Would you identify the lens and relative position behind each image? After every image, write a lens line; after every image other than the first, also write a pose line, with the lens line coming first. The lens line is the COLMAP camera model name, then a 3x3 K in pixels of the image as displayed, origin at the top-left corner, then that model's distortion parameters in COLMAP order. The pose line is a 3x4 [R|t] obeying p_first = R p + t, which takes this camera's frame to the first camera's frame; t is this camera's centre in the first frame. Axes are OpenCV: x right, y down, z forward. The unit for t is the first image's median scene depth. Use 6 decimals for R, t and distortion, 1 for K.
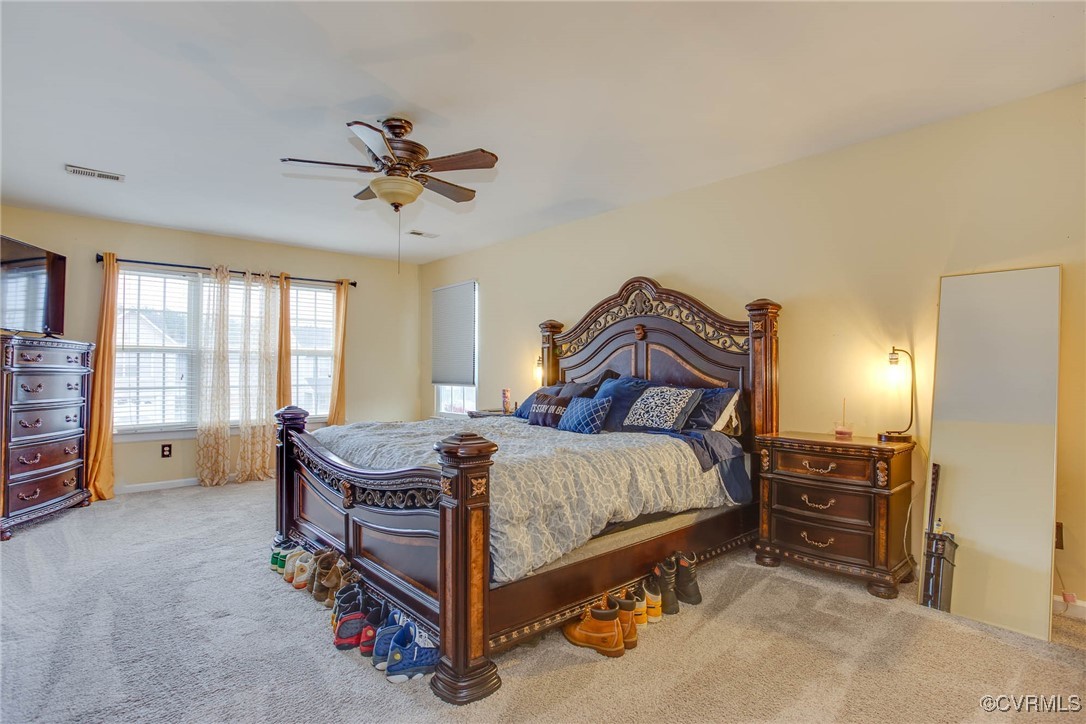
lens RADIAL K [[545.7, 0, 545.6], [0, 545.7, 360.1], [0, 0, 1]] dist [-0.049034, 0.003810]
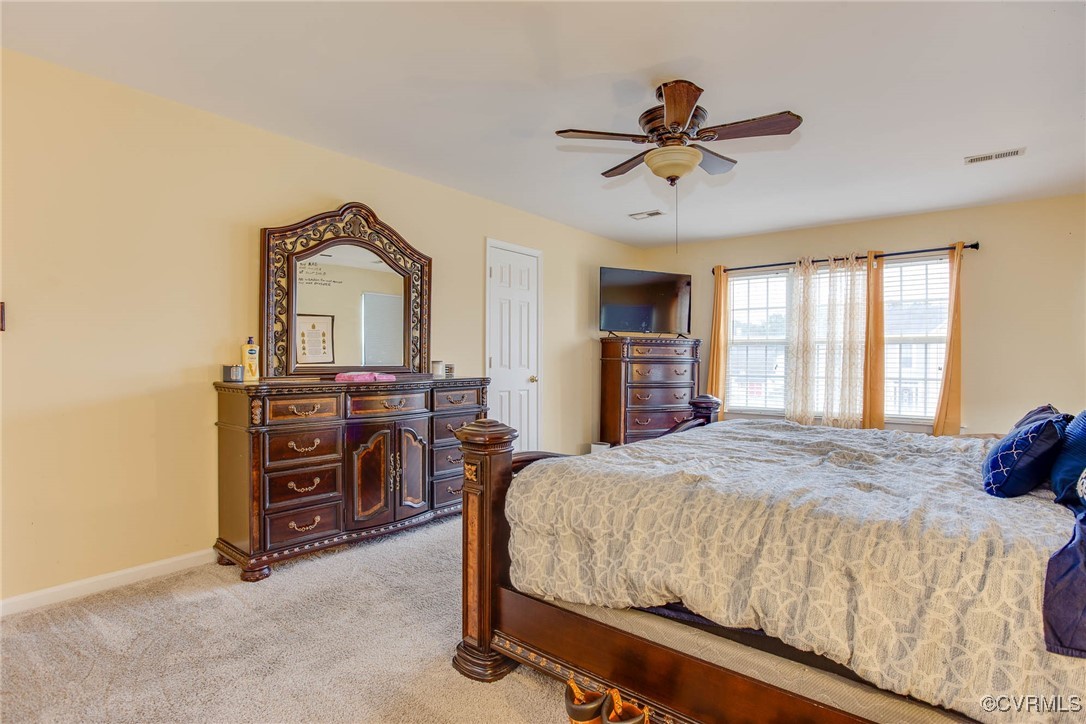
lens RADIAL K [[545.7, 0, 543.9], [0, 545.7, 367.4], [0, 0, 1]] dist [-0.049034, 0.003810]
pose [[0.140023, 0.012779, -0.990066, 0.492366], [0.015637, 0.999763, 0.015115, 0.011880], [0.990025, -0.017598, 0.139790, 0.539293]]
